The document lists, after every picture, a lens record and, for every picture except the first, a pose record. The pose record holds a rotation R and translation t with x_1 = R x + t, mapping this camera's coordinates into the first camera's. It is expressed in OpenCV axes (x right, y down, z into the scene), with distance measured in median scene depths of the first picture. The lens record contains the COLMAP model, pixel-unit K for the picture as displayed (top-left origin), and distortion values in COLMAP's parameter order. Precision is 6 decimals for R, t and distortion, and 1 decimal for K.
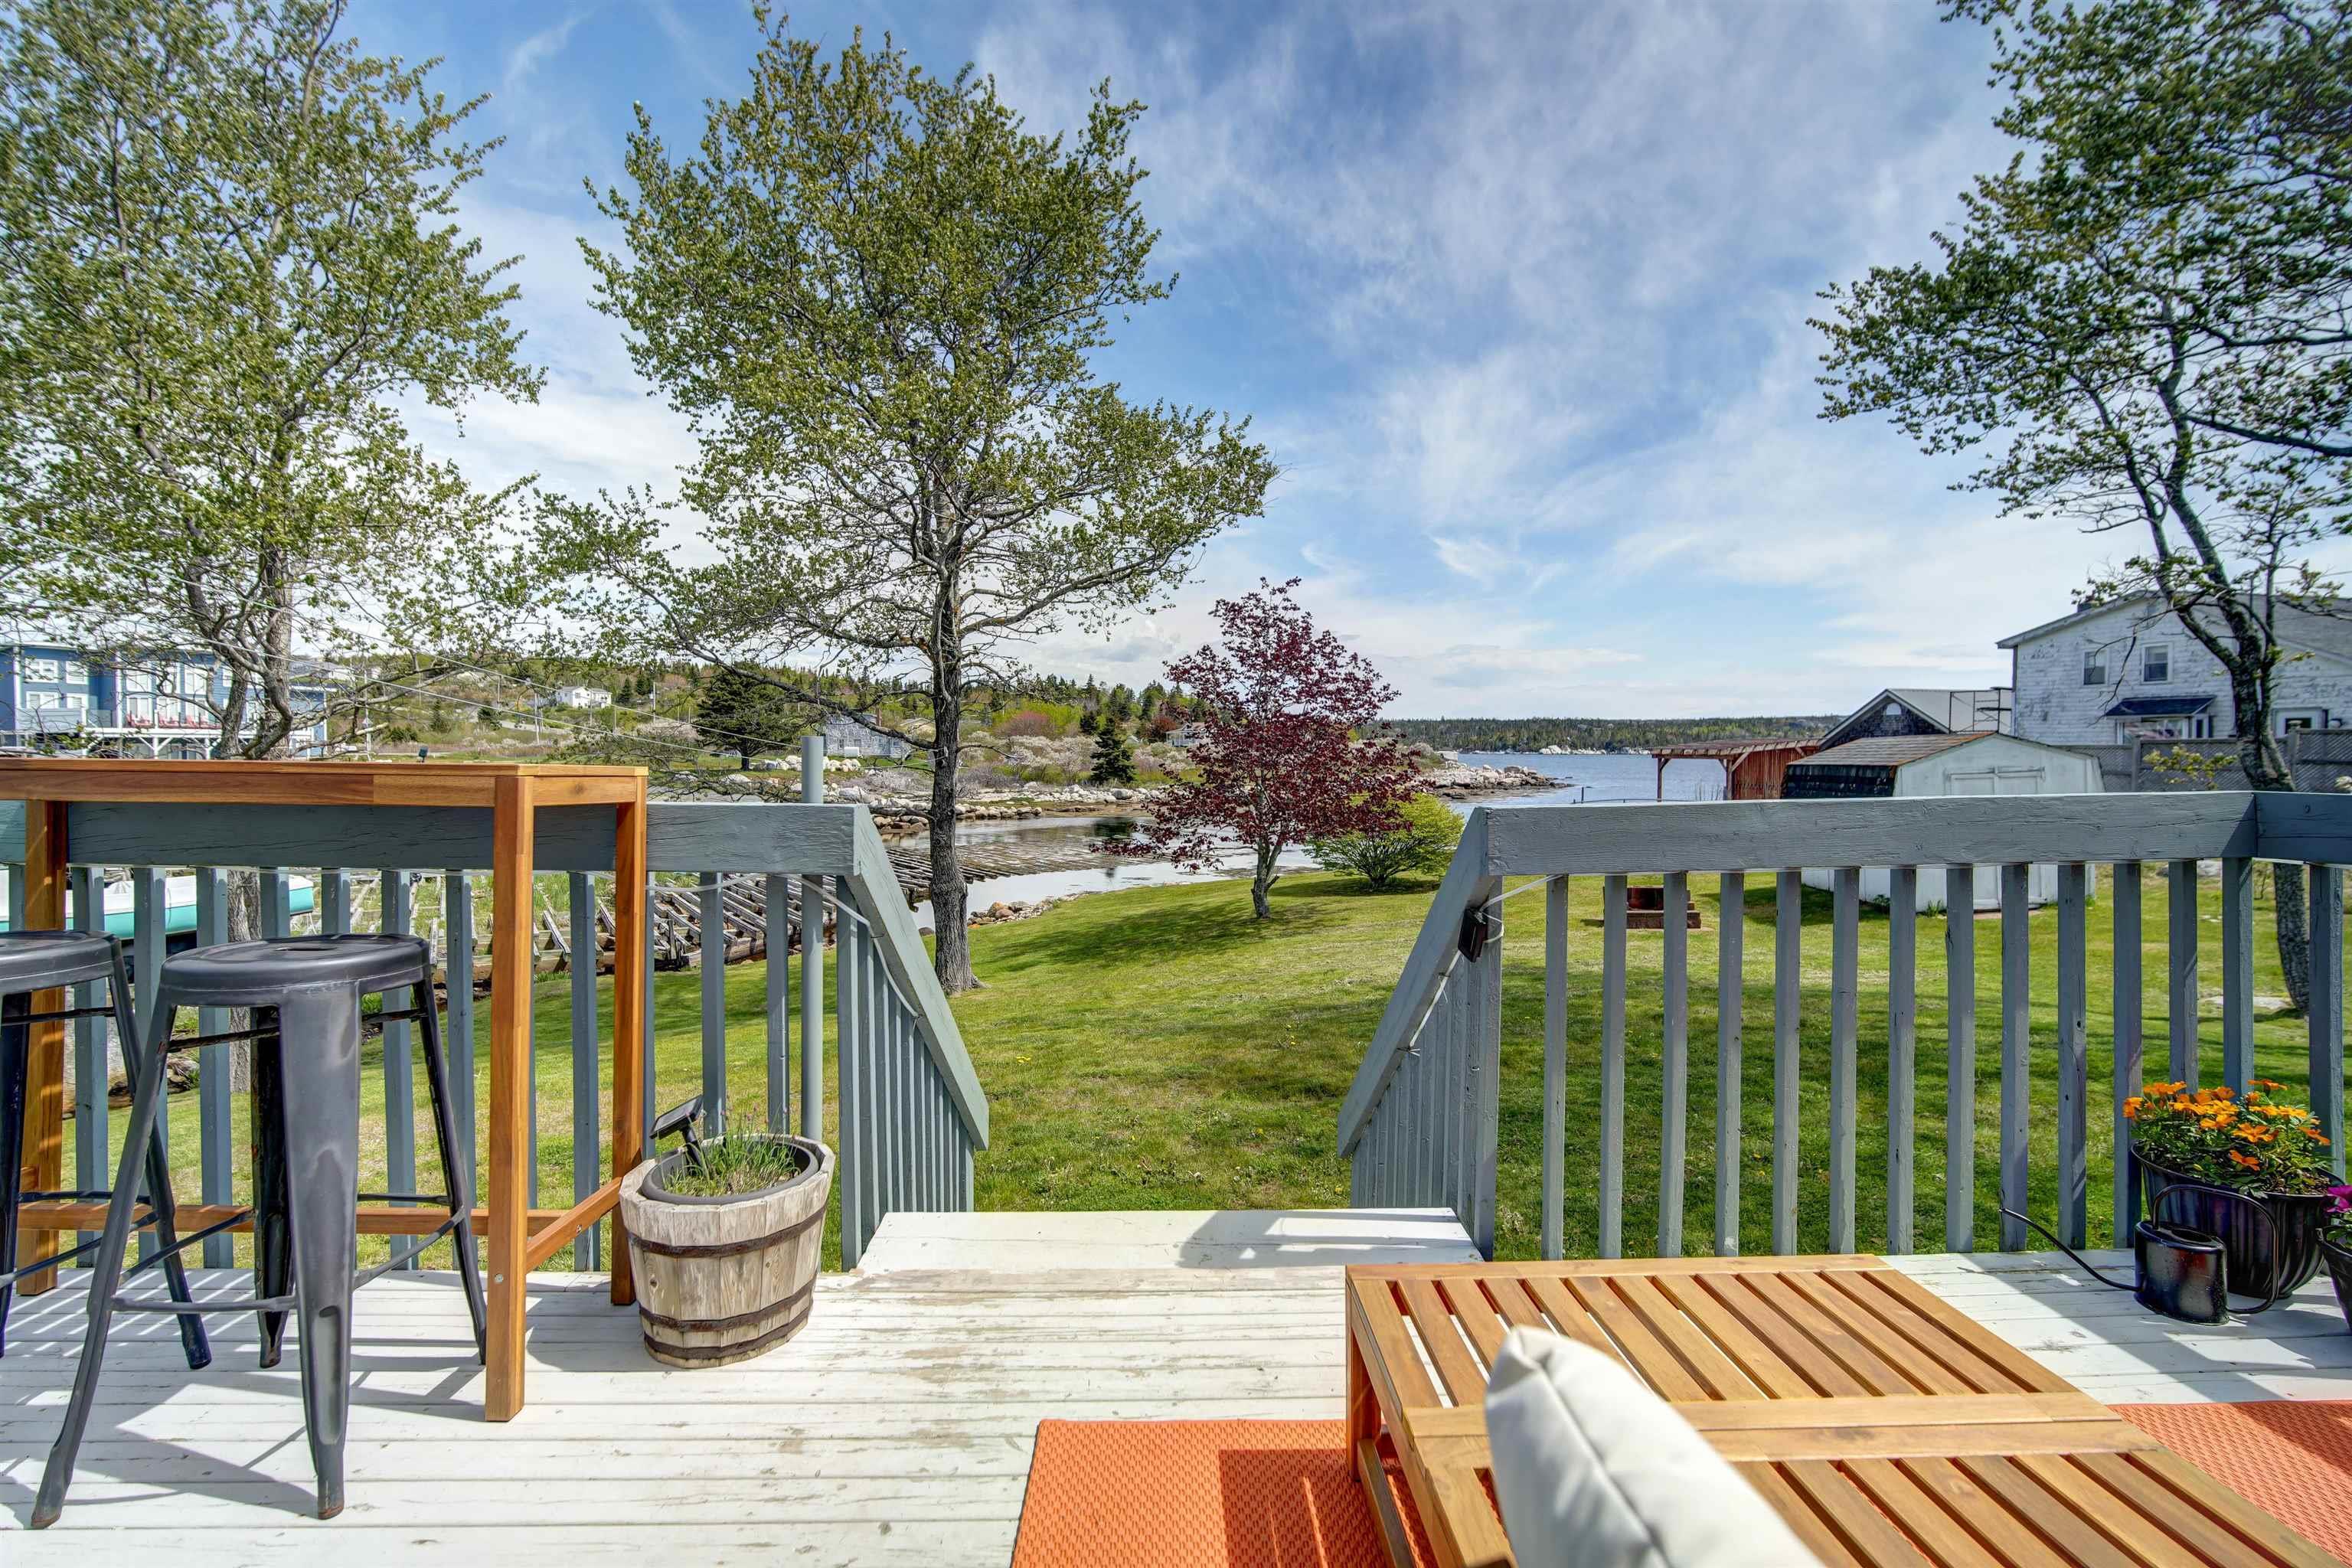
lens RADIAL K [[1018.3, 0, 1180.6], [0, 1018.3, 787.1], [0, 0, 1]] dist [-0.012682, 0.003412]
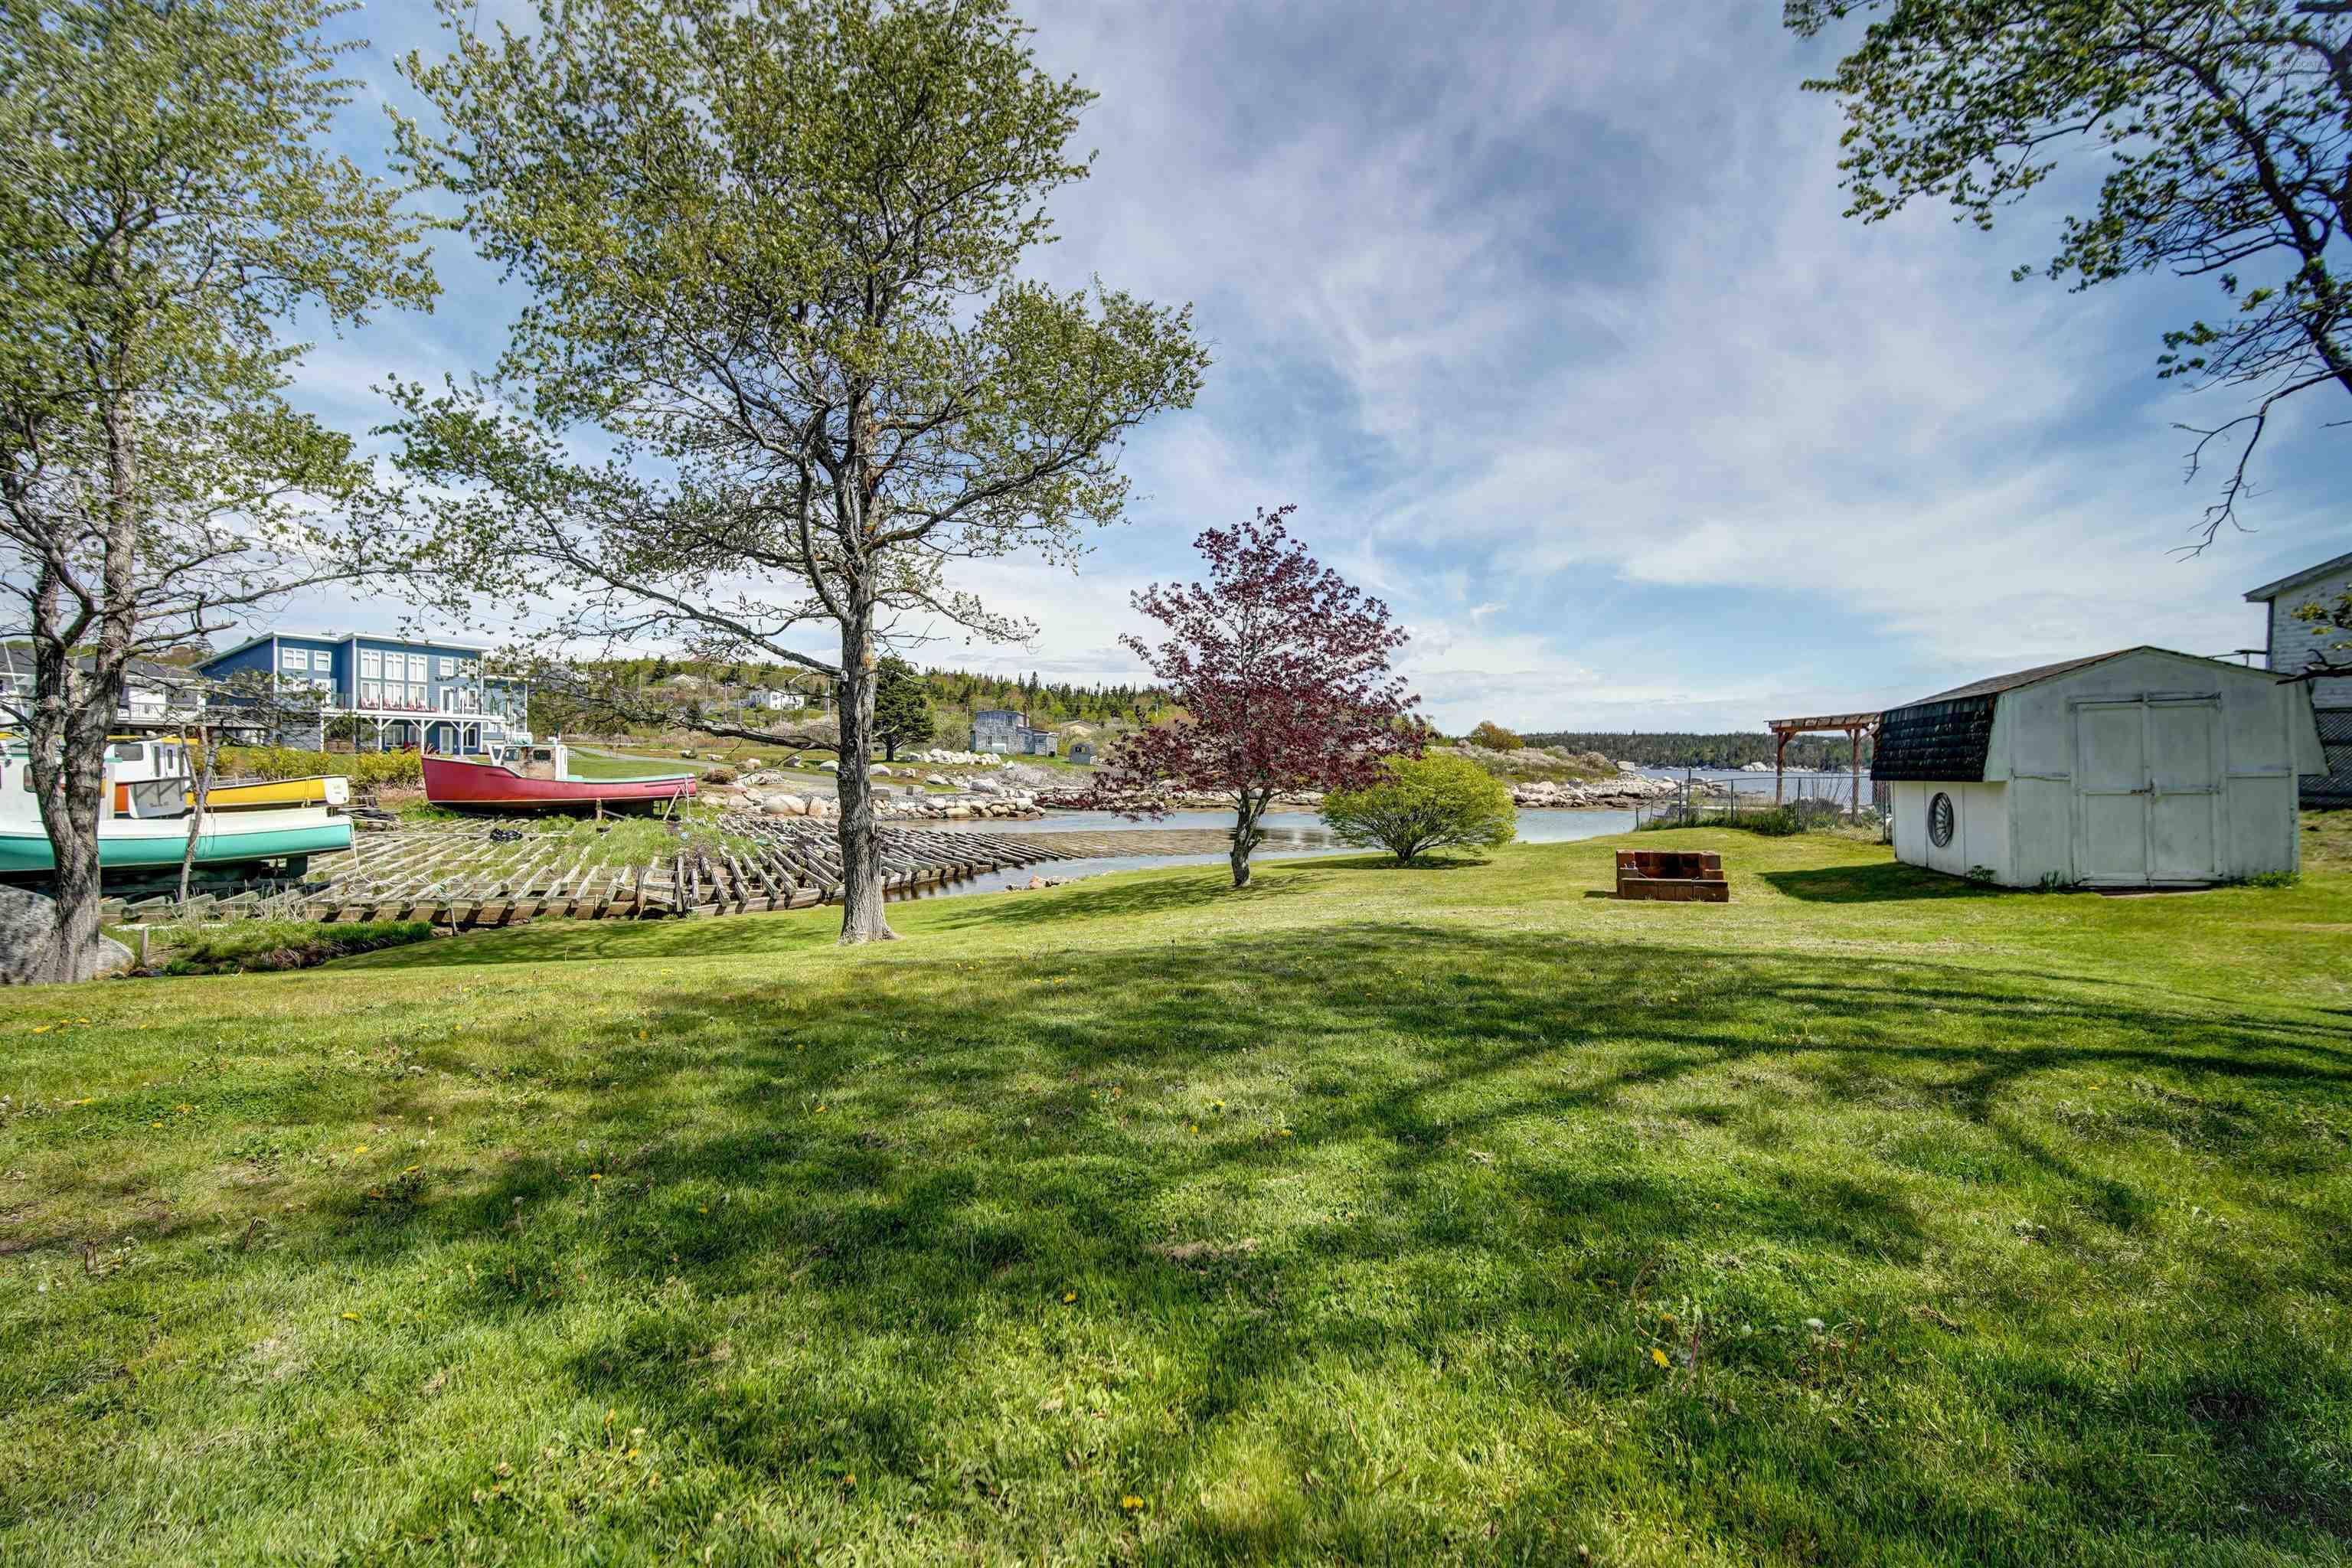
lens RADIAL K [[1018.3, 0, 1171.9], [0, 1018.3, 772.5], [0, 0, 1]] dist [-0.012682, 0.003412]
pose [[0.984708, 0.018746, -0.173200, 0.221007], [-0.022899, 0.999496, -0.022008, 0.065865], [0.172700, 0.025637, 0.984641, 0.143963]]
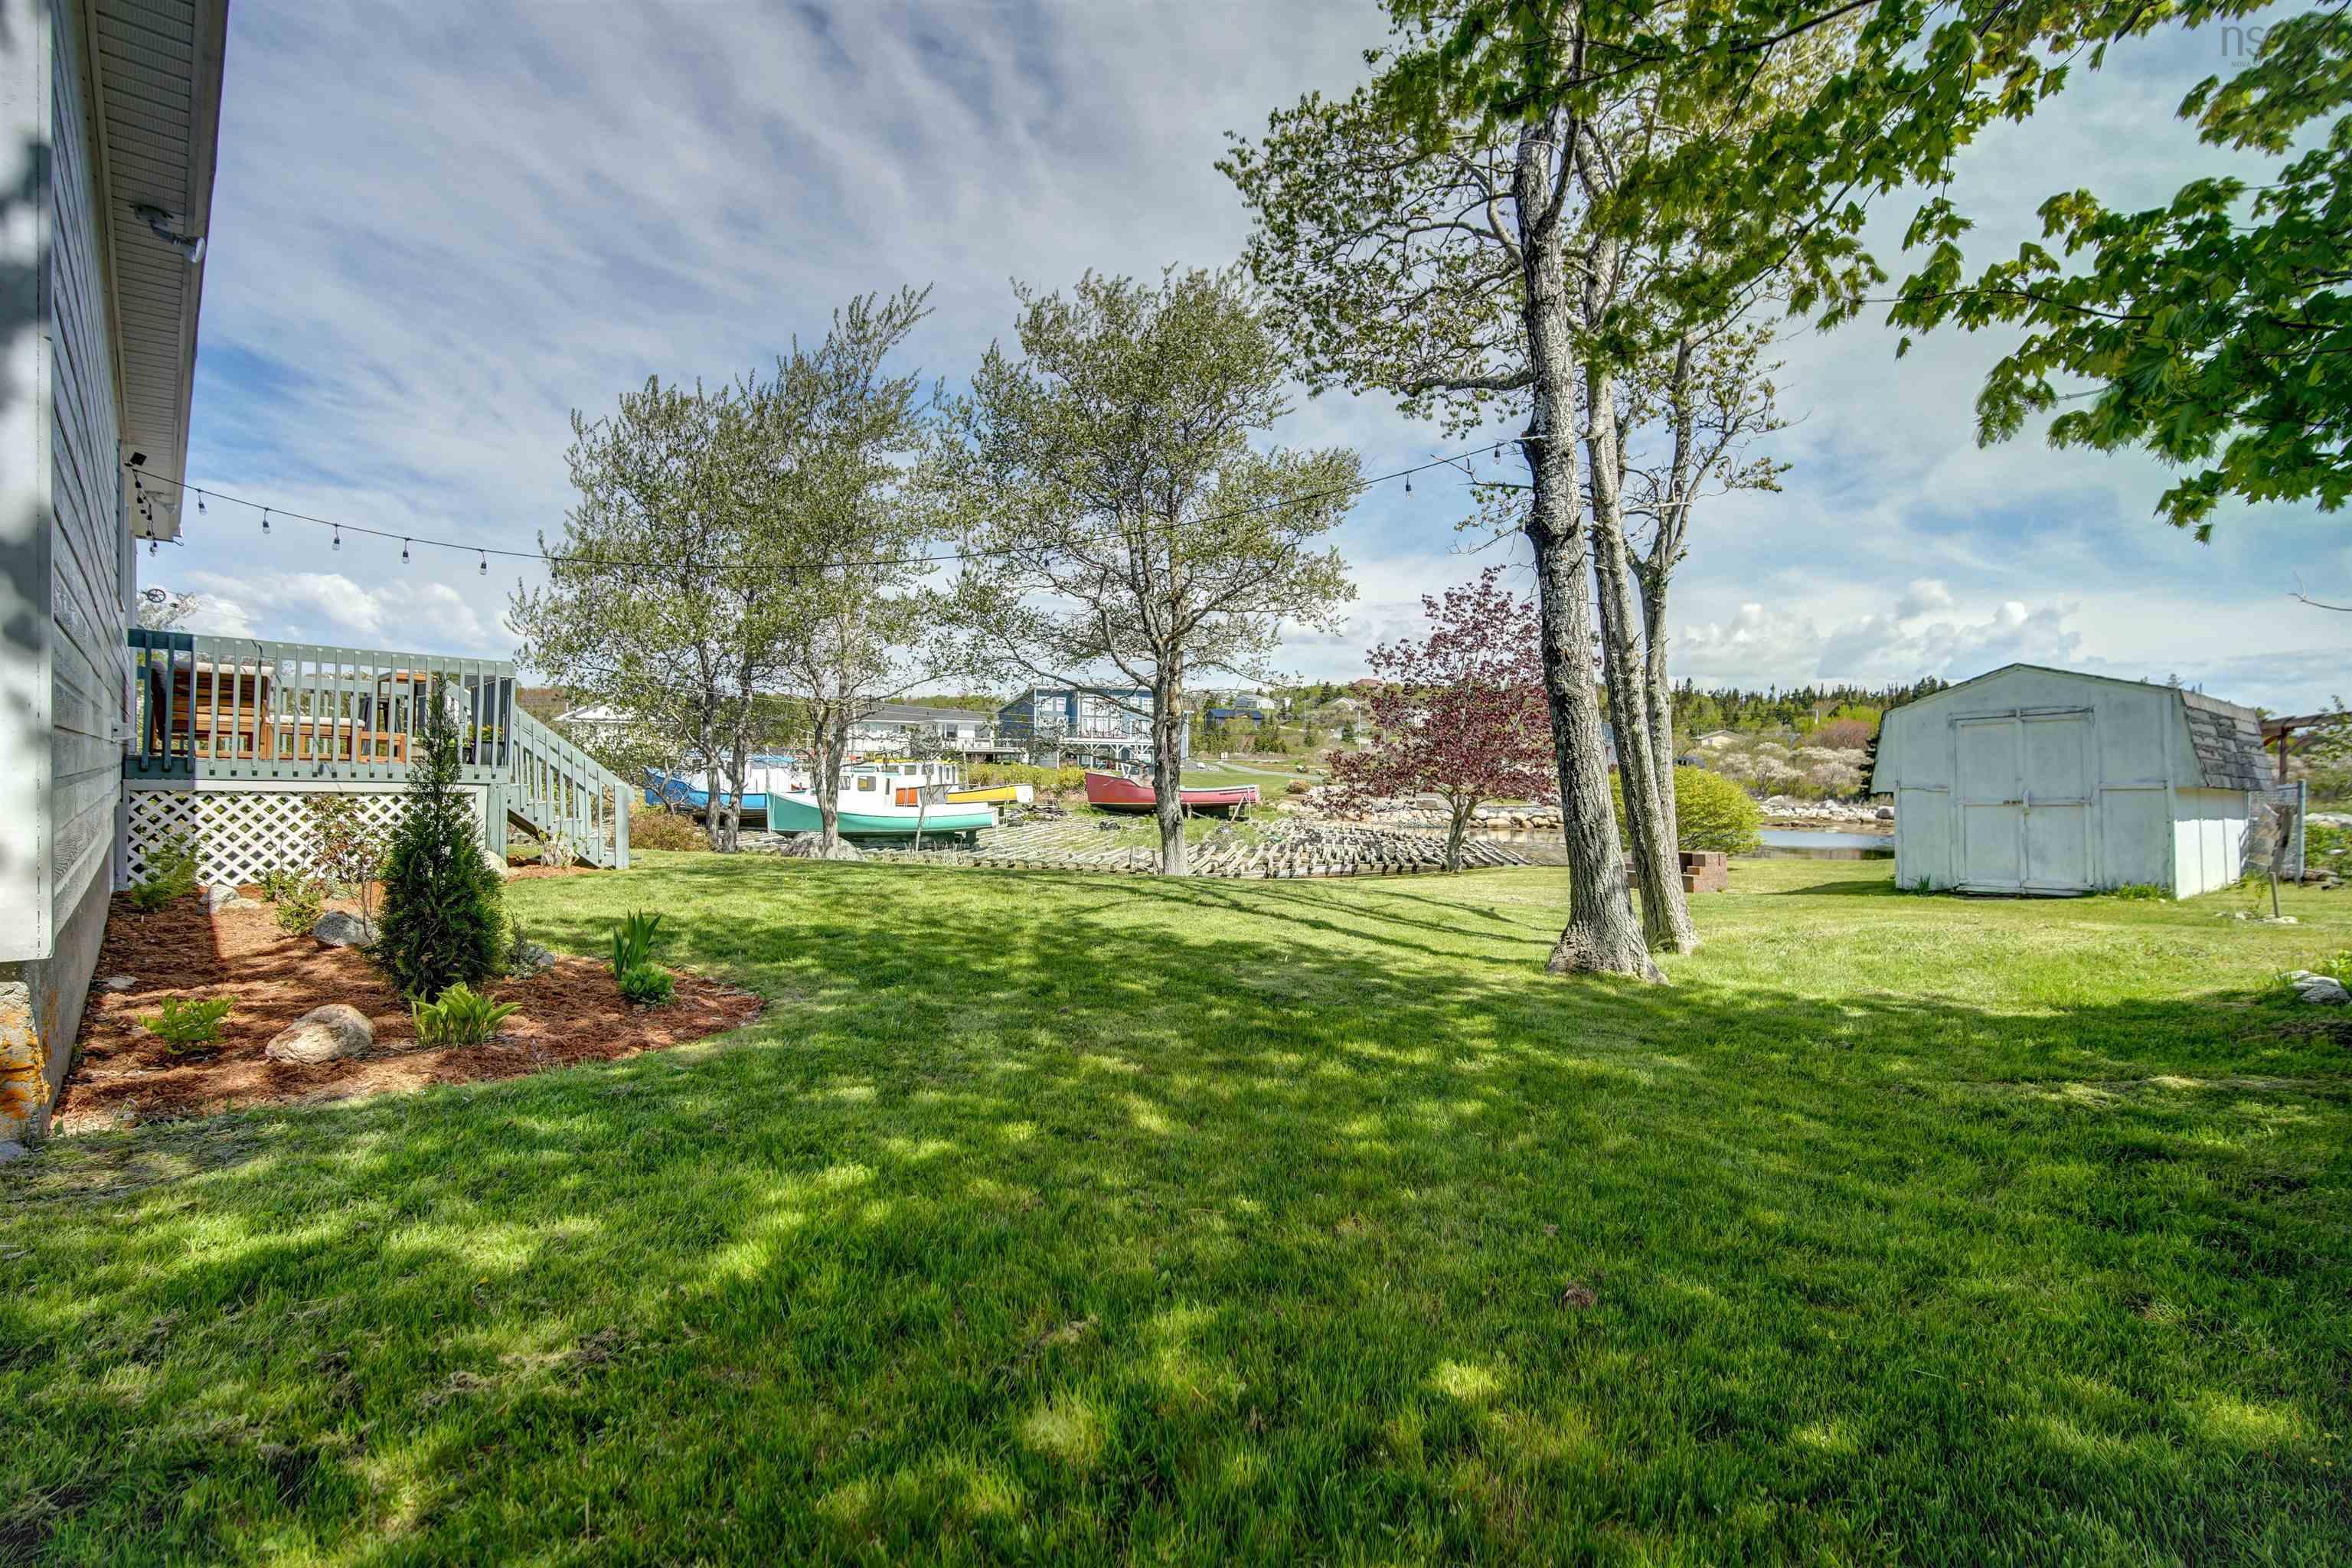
lens RADIAL K [[1018.3, 0, 1185.9], [0, 1018.3, 797.7], [0, 0, 1]] dist [-0.012682, 0.003412]
pose [[0.696474, 0.032446, -0.716848, 0.880332], [-0.037723, 0.999251, 0.008577, 0.061202], [0.716590, 0.021068, 0.697176, 0.002983]]
